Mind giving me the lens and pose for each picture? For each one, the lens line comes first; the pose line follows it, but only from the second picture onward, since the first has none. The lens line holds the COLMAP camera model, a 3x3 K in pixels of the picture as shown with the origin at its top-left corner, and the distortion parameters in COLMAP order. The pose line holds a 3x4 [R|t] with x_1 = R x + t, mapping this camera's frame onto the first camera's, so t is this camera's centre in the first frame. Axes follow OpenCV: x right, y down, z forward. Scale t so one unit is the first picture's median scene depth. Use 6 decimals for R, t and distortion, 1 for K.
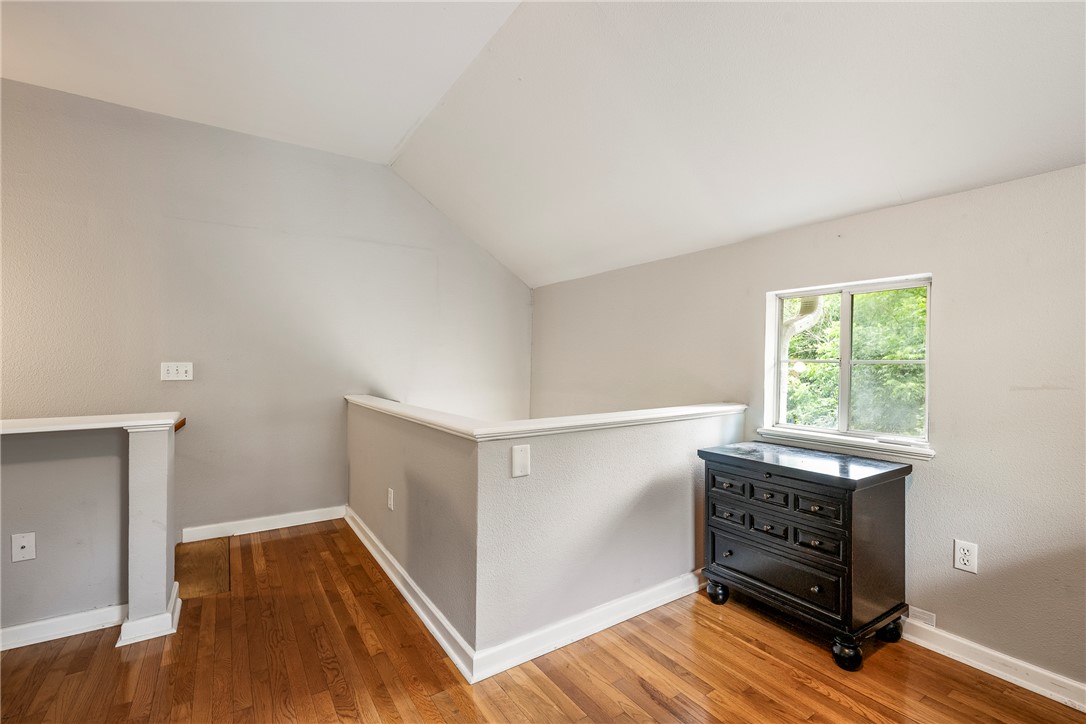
lens RADIAL K [[483.0, 0, 543.3], [0, 483.0, 365.2], [0, 0, 1]] dist [0.002191, 0.000400]
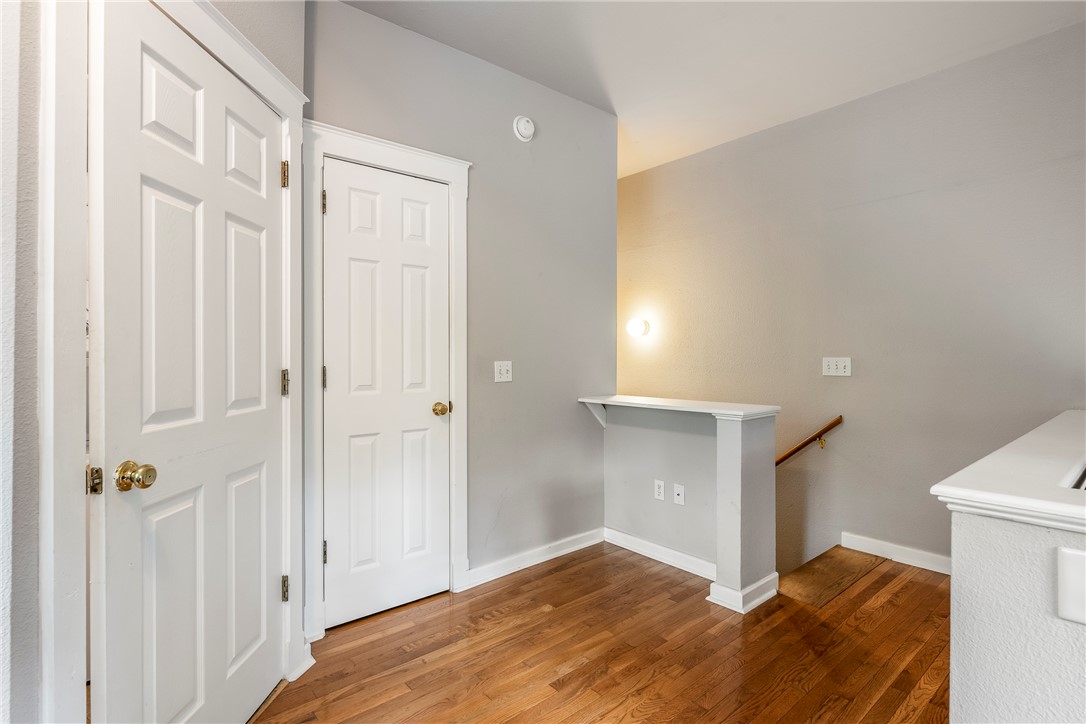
lens RADIAL K [[527.3, 0, 542.3], [0, 527.3, 356.3], [0, 0, 1]] dist [0.000499, -0.000090]
pose [[0.113963, -0.004573, -0.993474, 0.284261], [0.000254, 0.999990, -0.004574, -0.004434], [0.993485, 0.000269, 0.113963, 0.367154]]
